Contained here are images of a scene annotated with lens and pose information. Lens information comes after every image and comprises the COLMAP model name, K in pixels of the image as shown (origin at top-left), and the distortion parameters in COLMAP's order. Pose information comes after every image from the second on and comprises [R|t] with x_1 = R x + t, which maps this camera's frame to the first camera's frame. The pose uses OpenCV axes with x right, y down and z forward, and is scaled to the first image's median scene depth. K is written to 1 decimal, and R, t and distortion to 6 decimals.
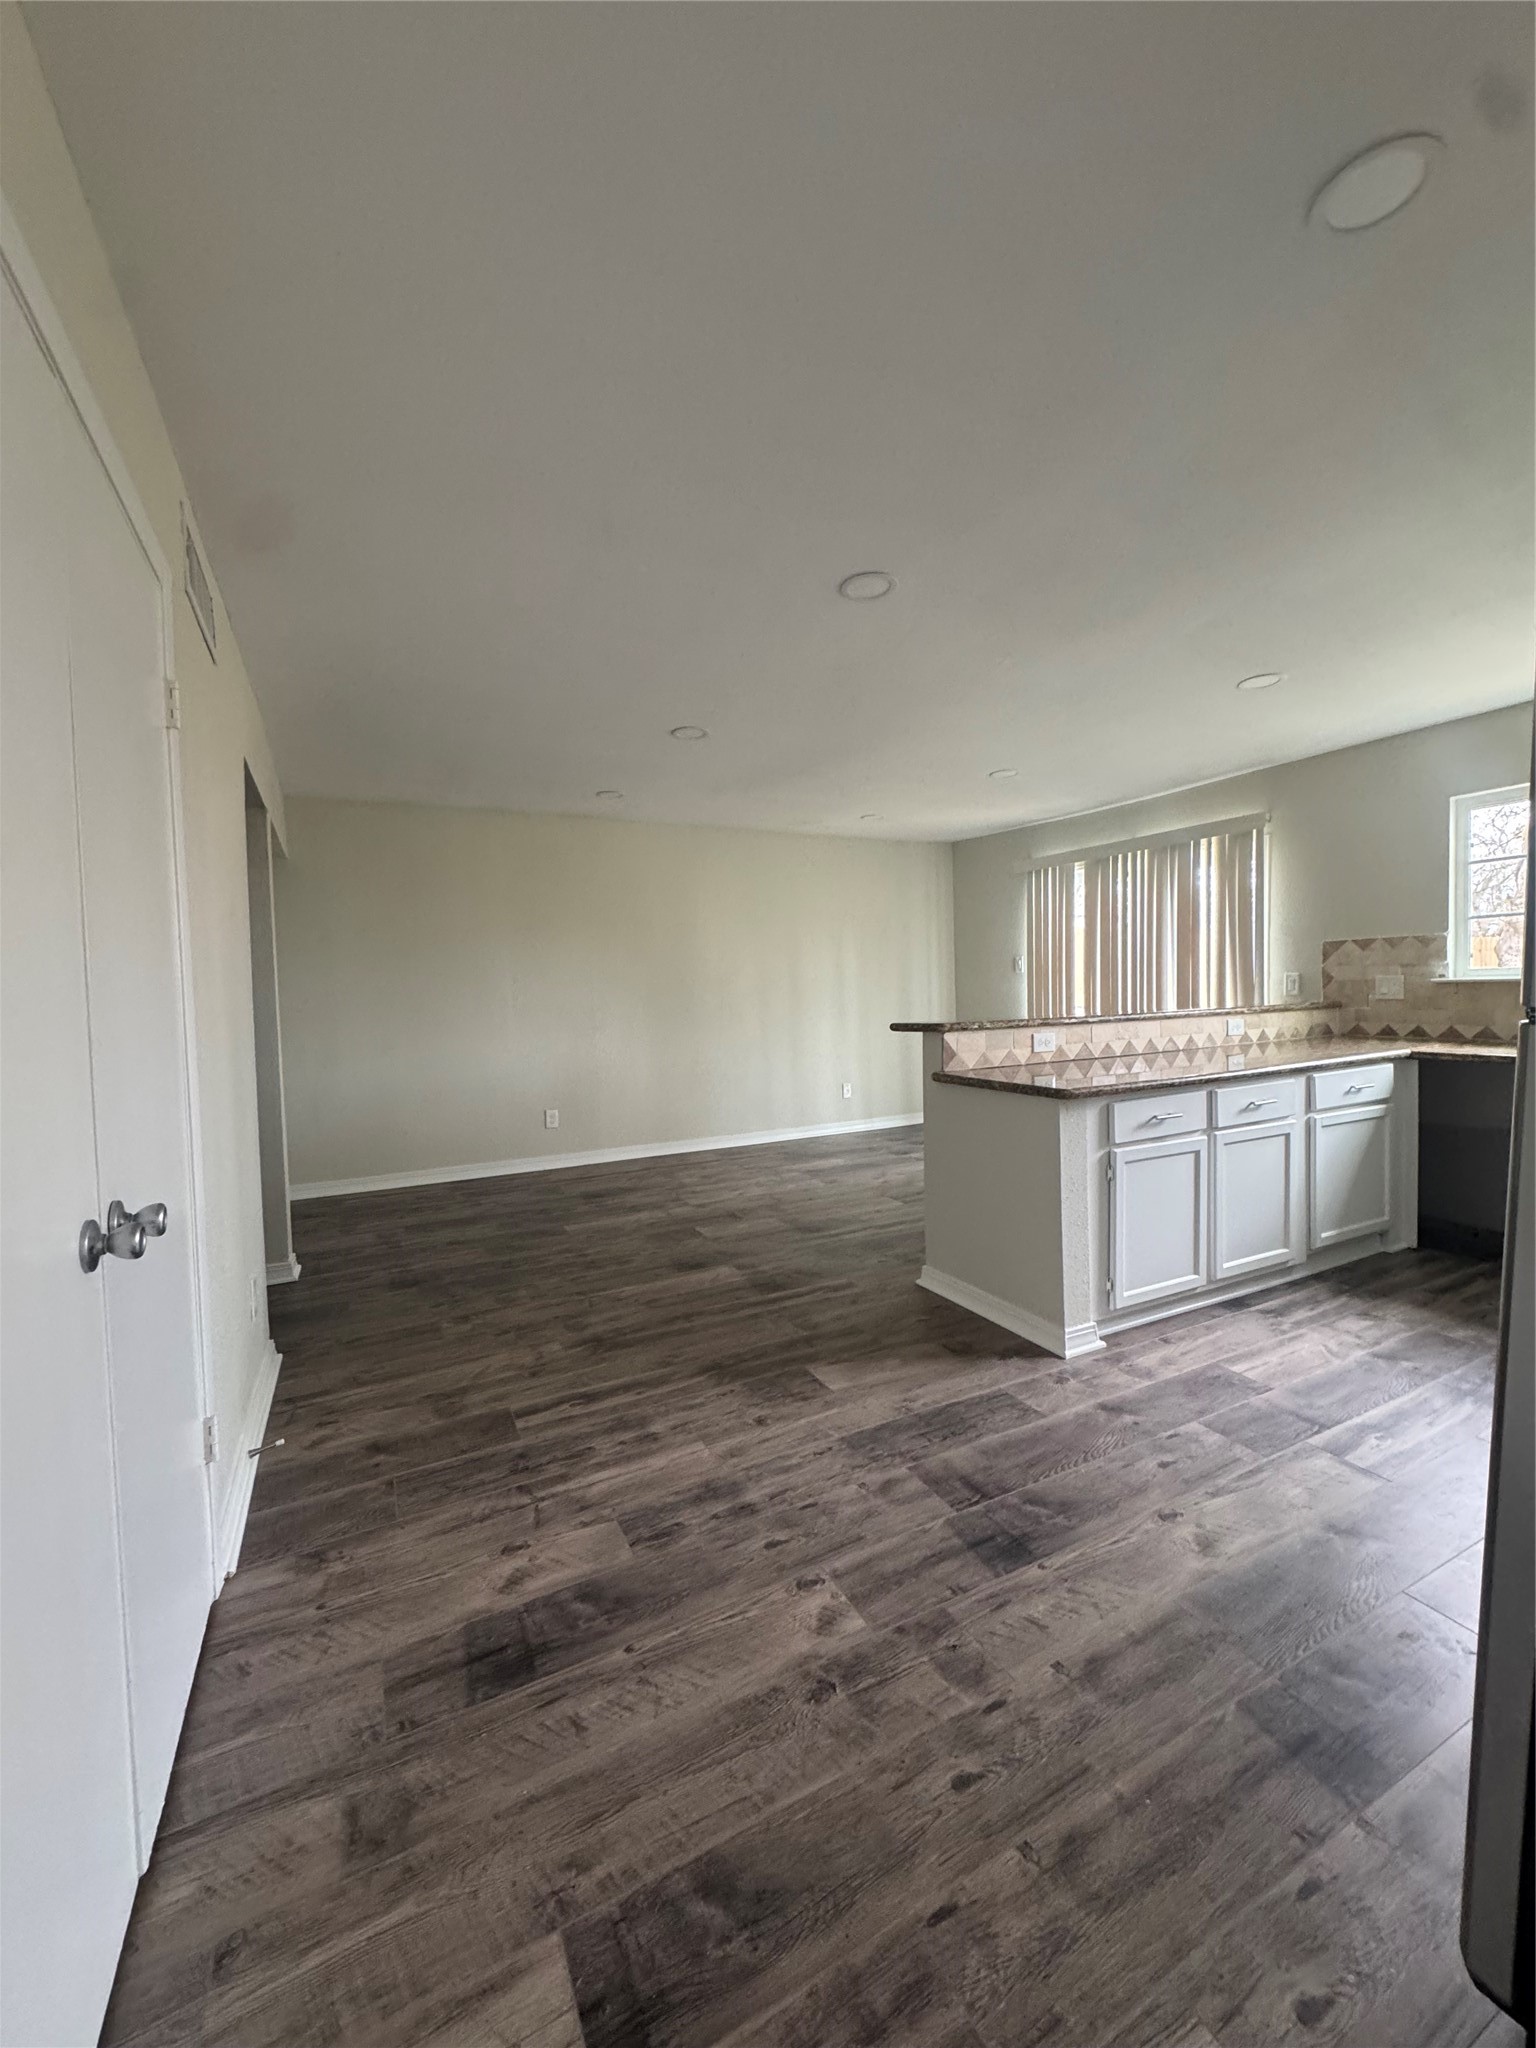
lens RADIAL K [[819.4, 0, 764.4], [0, 819.4, 1026.6], [0, 0, 1]] dist [-0.006239, 0.001655]
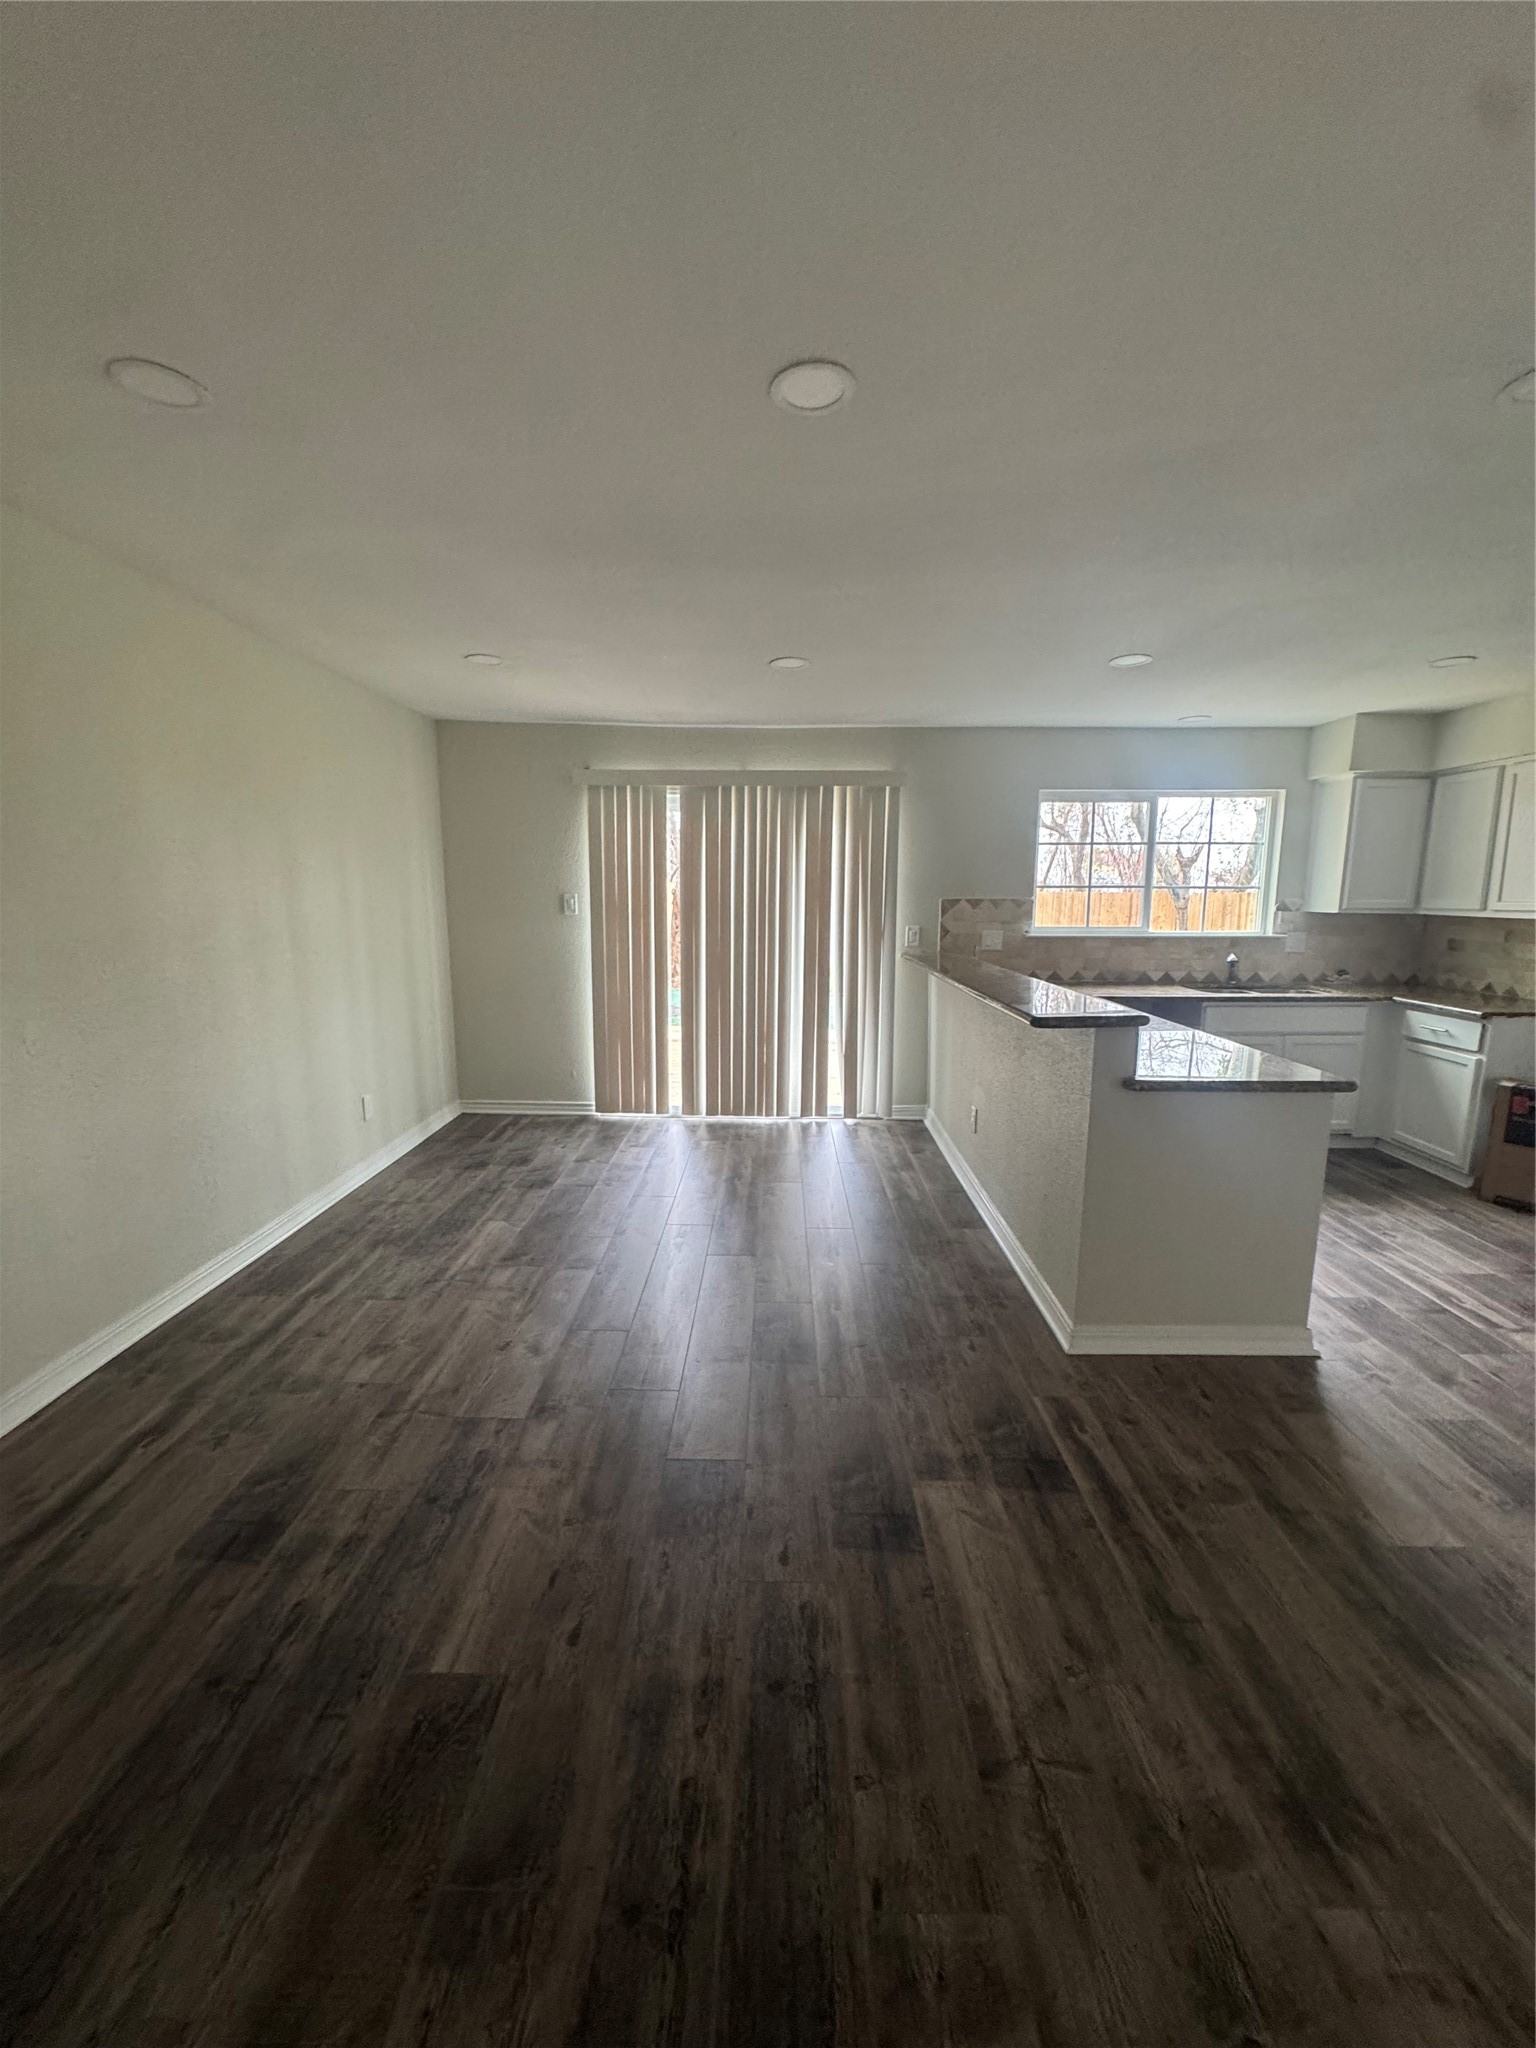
lens RADIAL K [[819.4, 0, 772.5], [0, 819.4, 1016.4], [0, 0, 1]] dist [-0.006239, 0.001655]
pose [[0.454840, -0.102628, 0.884640, -0.485463], [0.028404, 0.994504, 0.100769, -0.069593], [-0.890120, -0.020707, 0.455255, 0.758686]]
